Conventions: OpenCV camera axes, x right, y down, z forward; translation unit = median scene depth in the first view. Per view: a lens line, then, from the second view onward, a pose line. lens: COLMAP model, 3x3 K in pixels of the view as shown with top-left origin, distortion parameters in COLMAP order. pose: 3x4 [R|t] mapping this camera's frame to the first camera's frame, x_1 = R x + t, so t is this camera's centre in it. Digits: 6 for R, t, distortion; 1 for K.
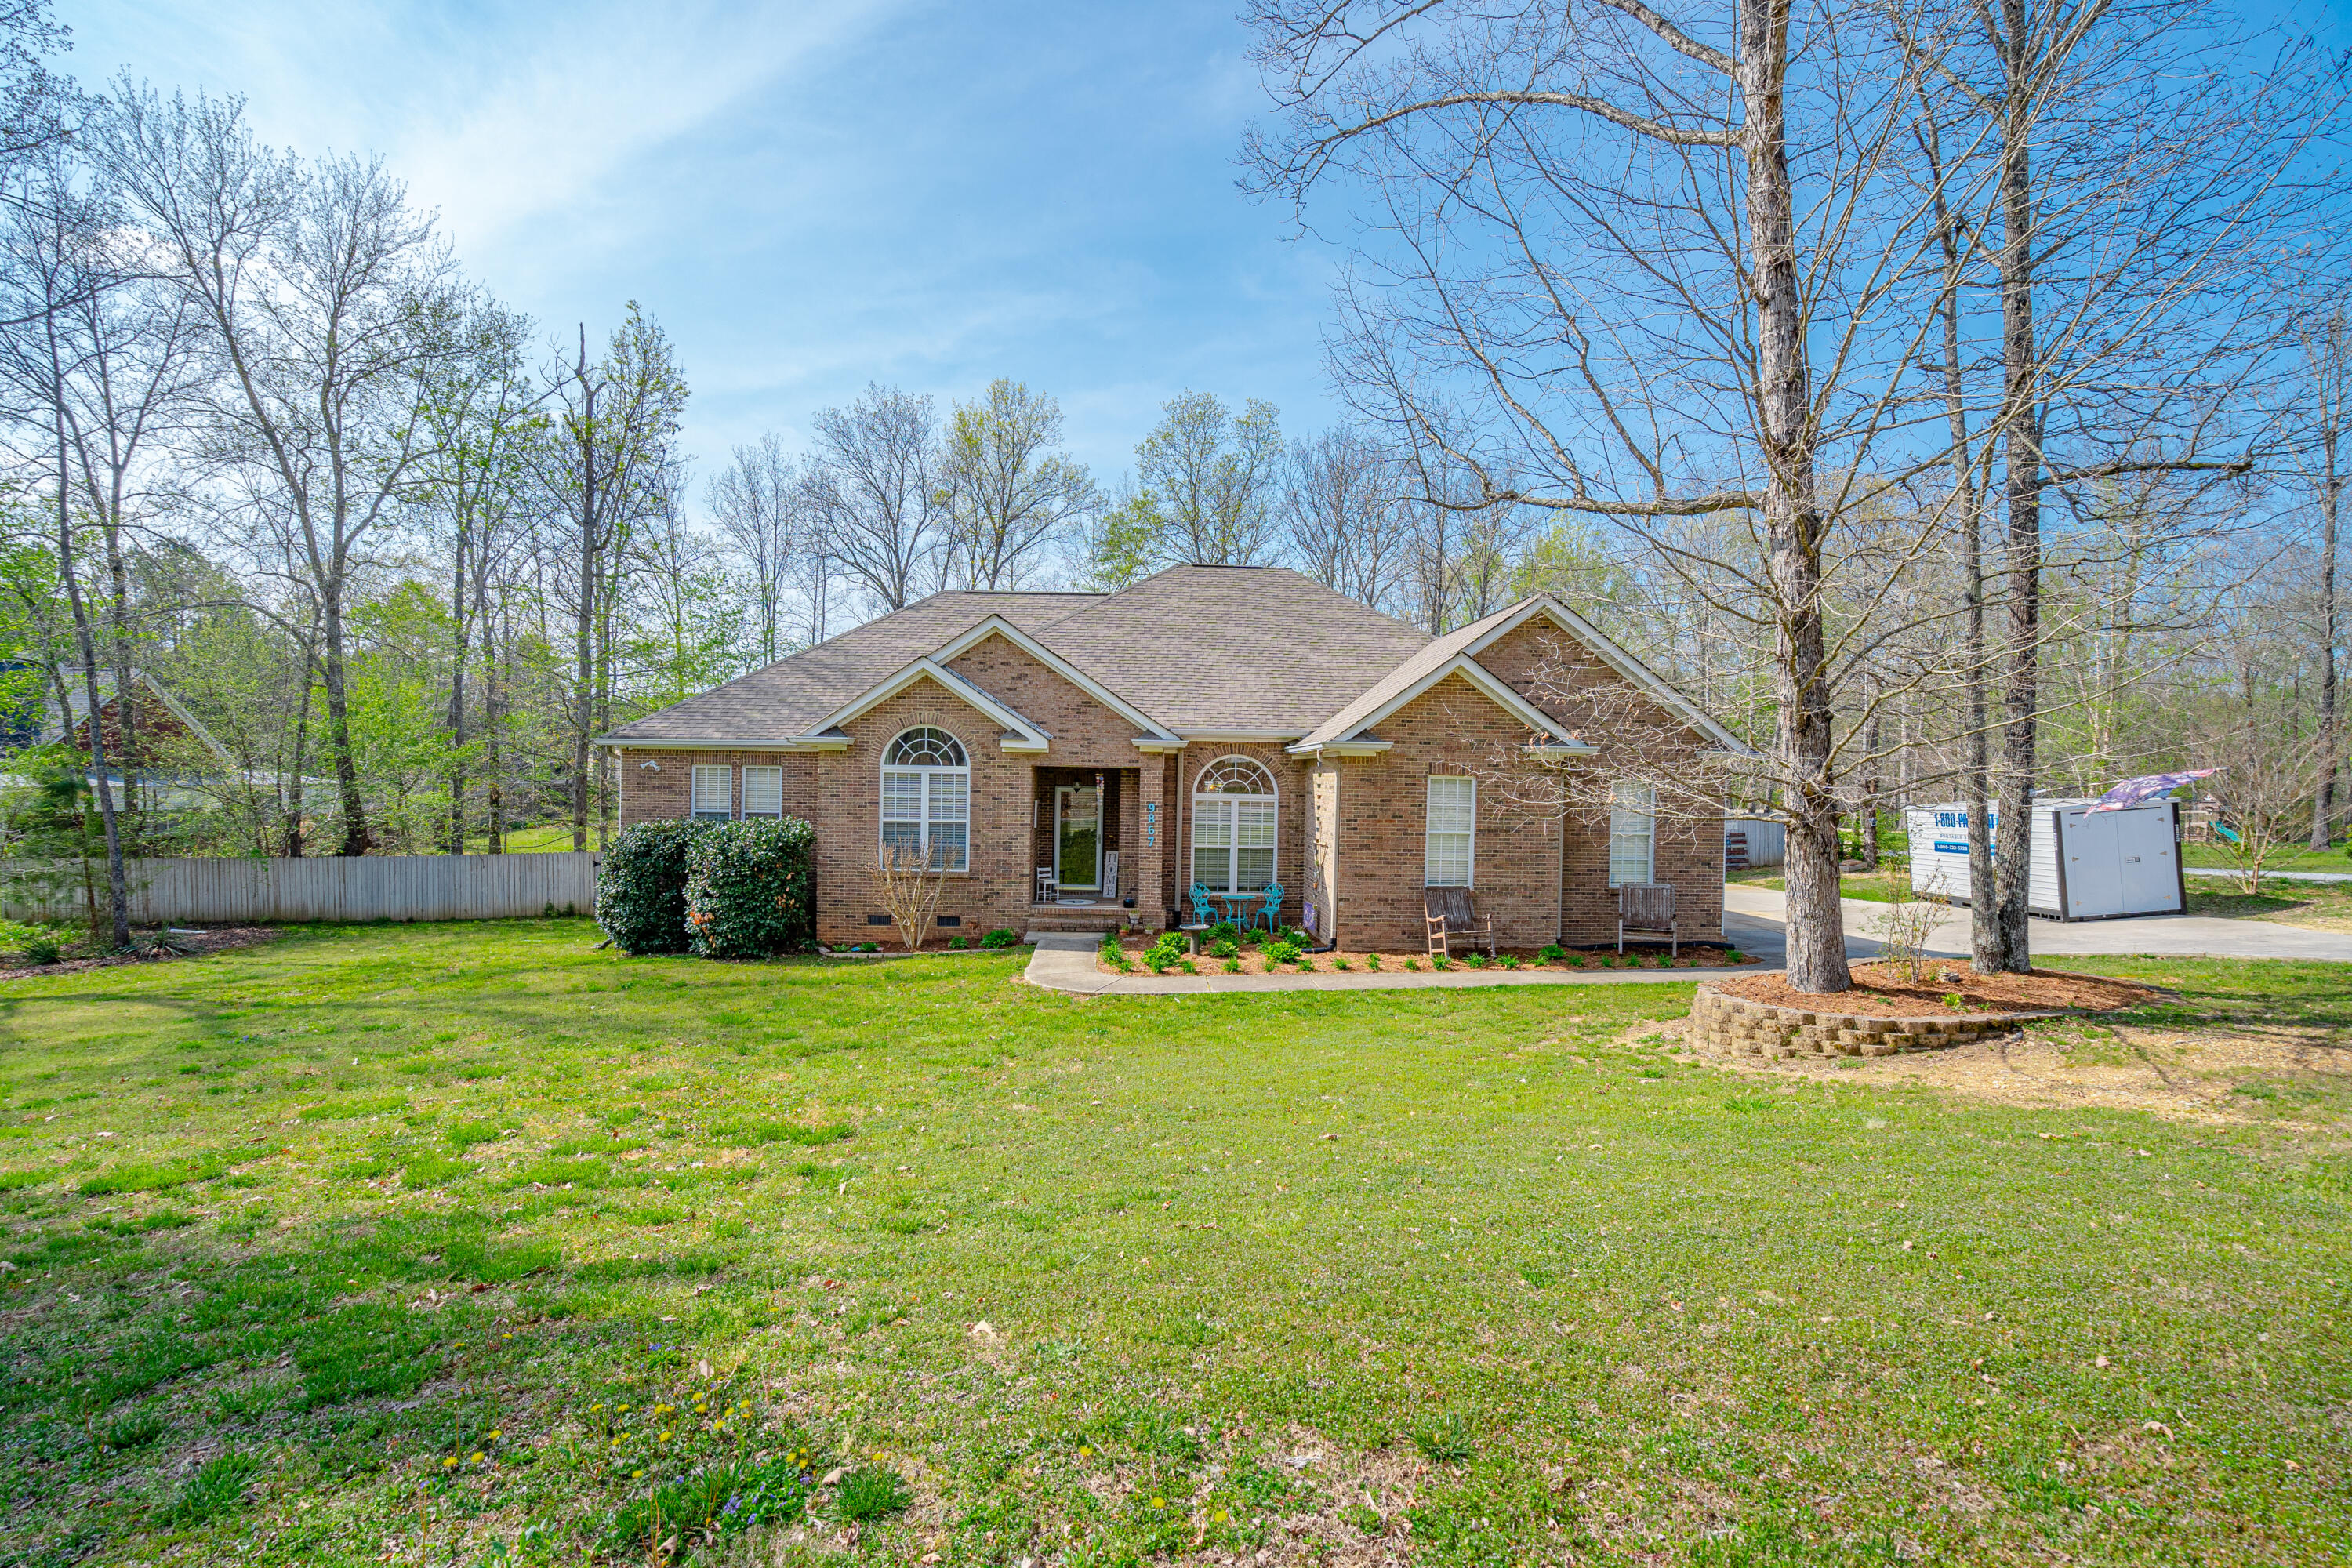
lens RADIAL K [[1084.1, 0, 1171.0], [0, 1084.1, 790.1], [0, 0, 1]] dist [-0.056870, 0.019547]
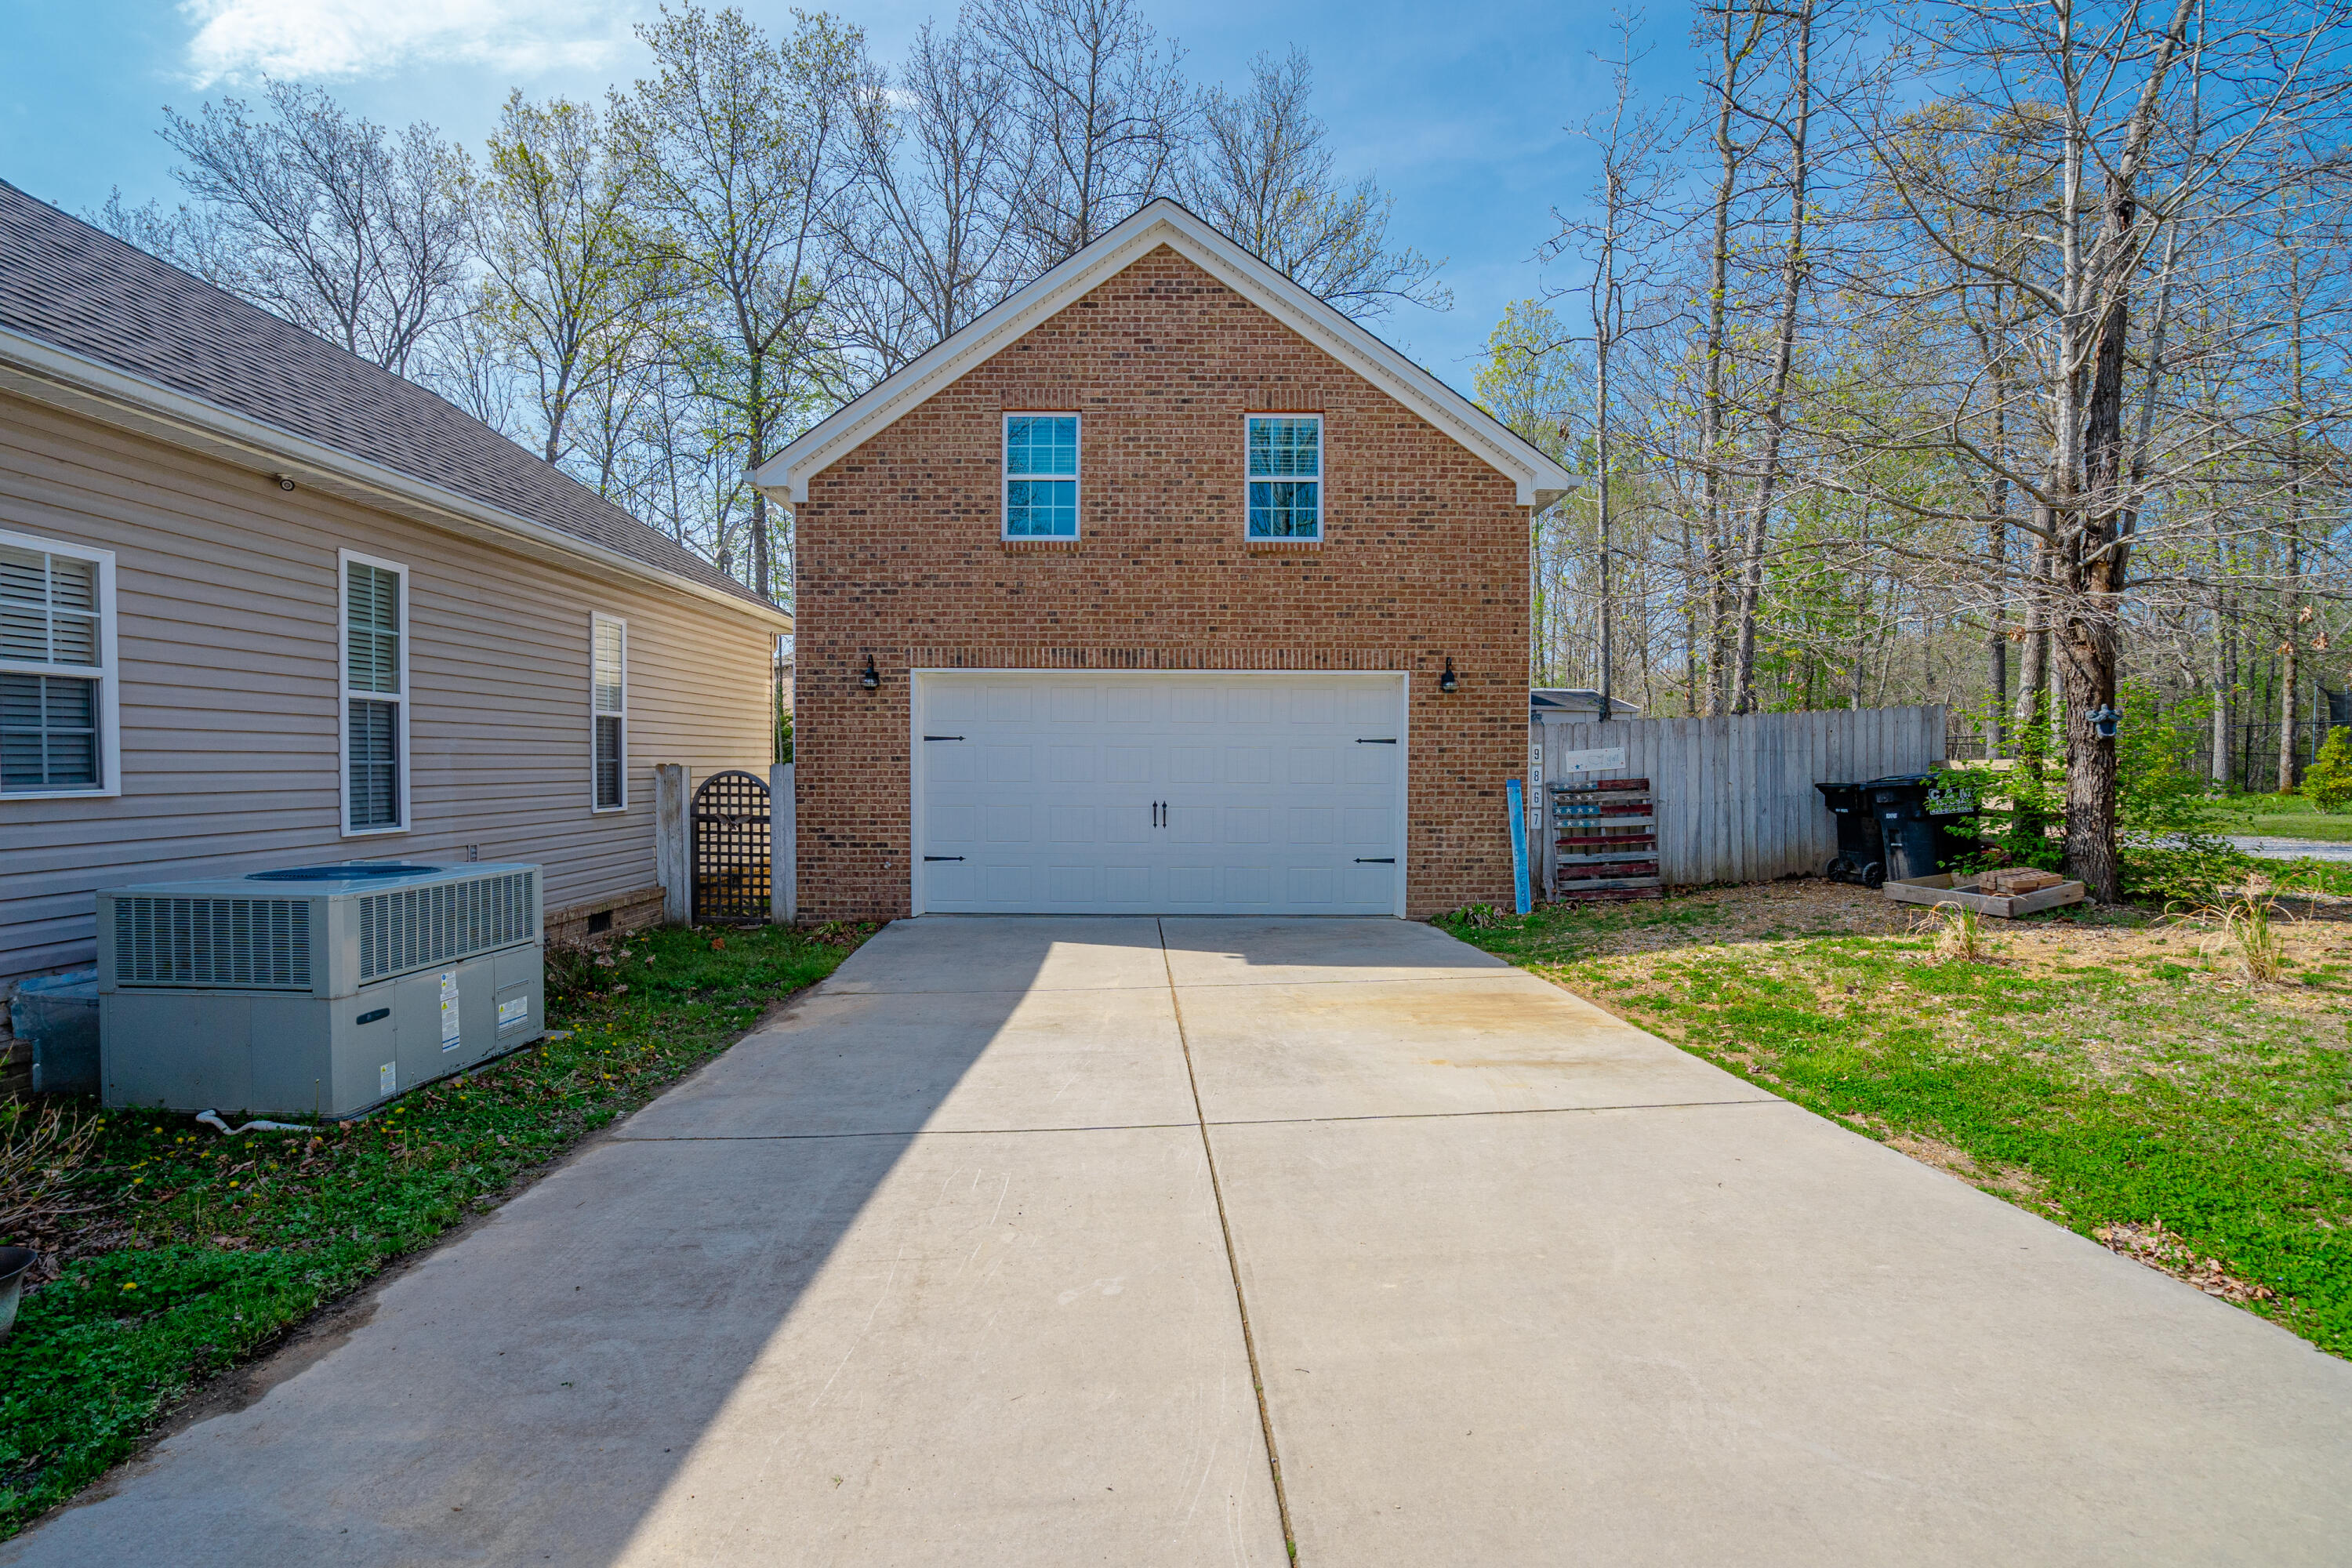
lens RADIAL K [[1075.4, 0, 1172.5], [0, 1075.4, 790.6], [0, 0, 1]] dist [-0.059295, 0.021524]
pose [[0.997624, -0.014417, -0.067365, 0.751051], [0.015763, 0.999686, 0.019485, 0.062883], [0.067063, -0.020501, 0.997538, 1.218066]]
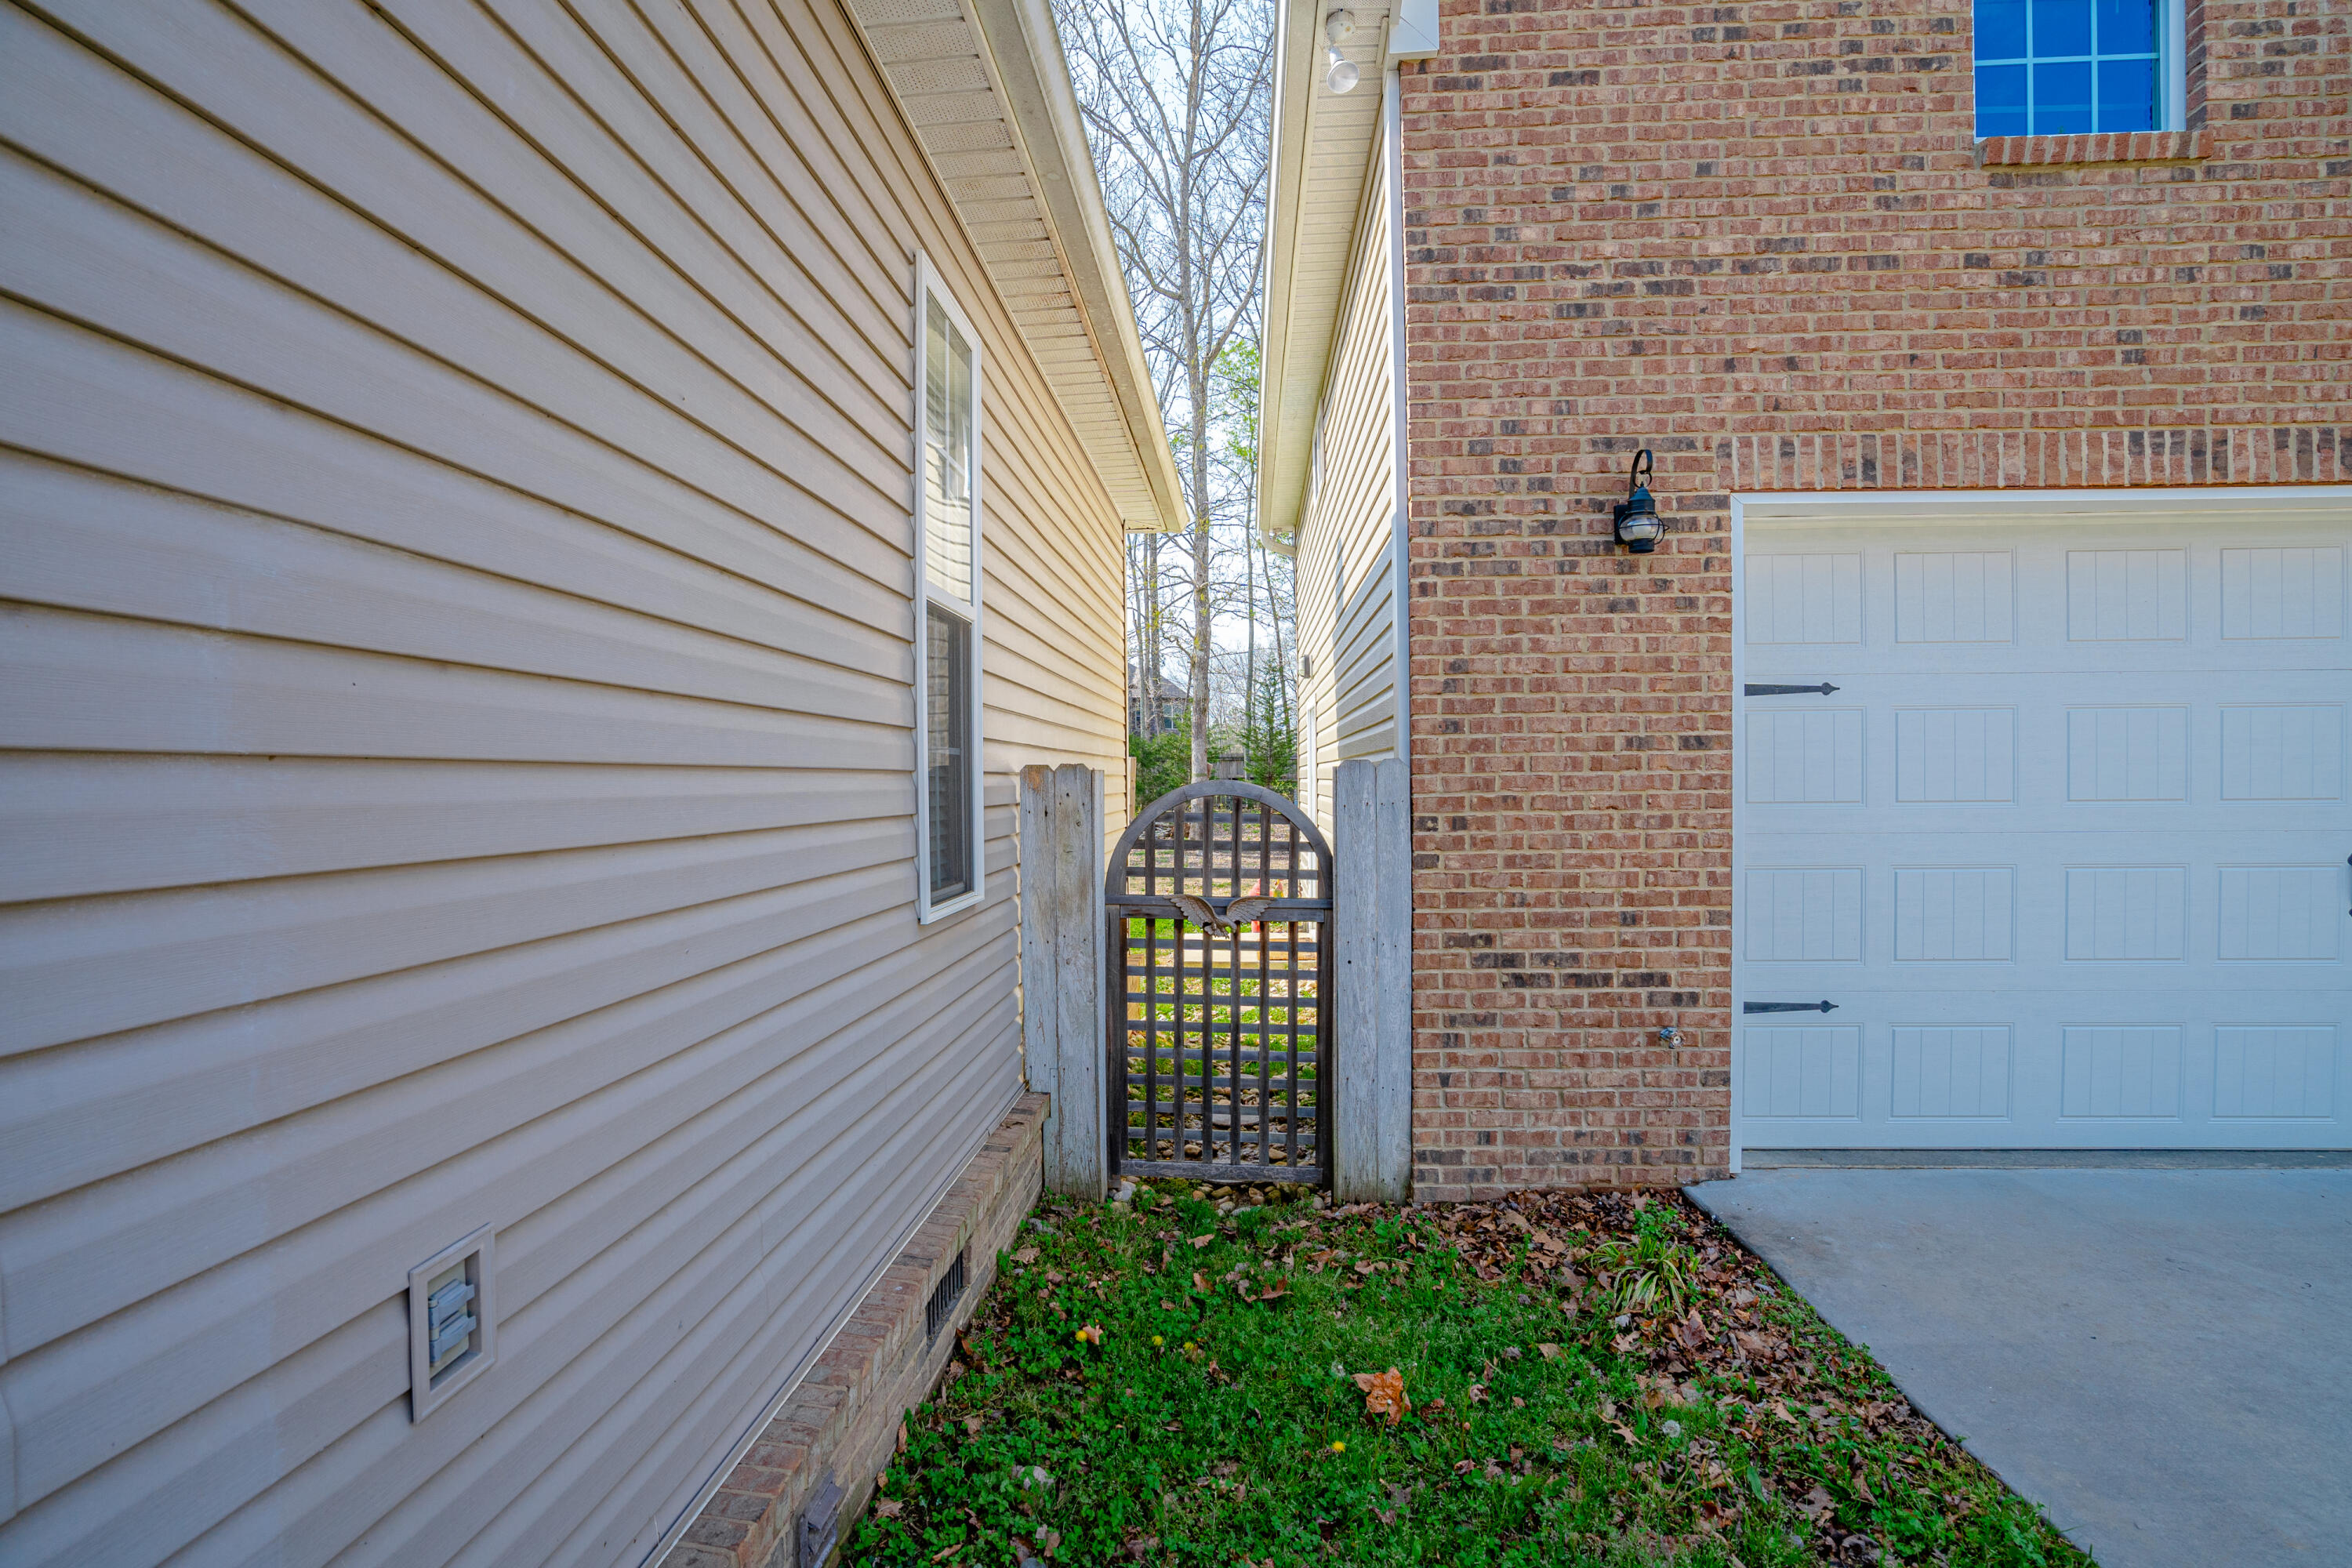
lens RADIAL K [[1047.3, 0, 1185.6], [0, 1047.3, 791.7], [0, 0, 1]] dist [-0.058523, 0.018722]
pose [[0.990784, -0.028285, -0.132463, 0.501673], [0.029122, 0.999566, 0.004387, 0.060499], [0.132281, -0.008204, 0.991178, 1.556727]]
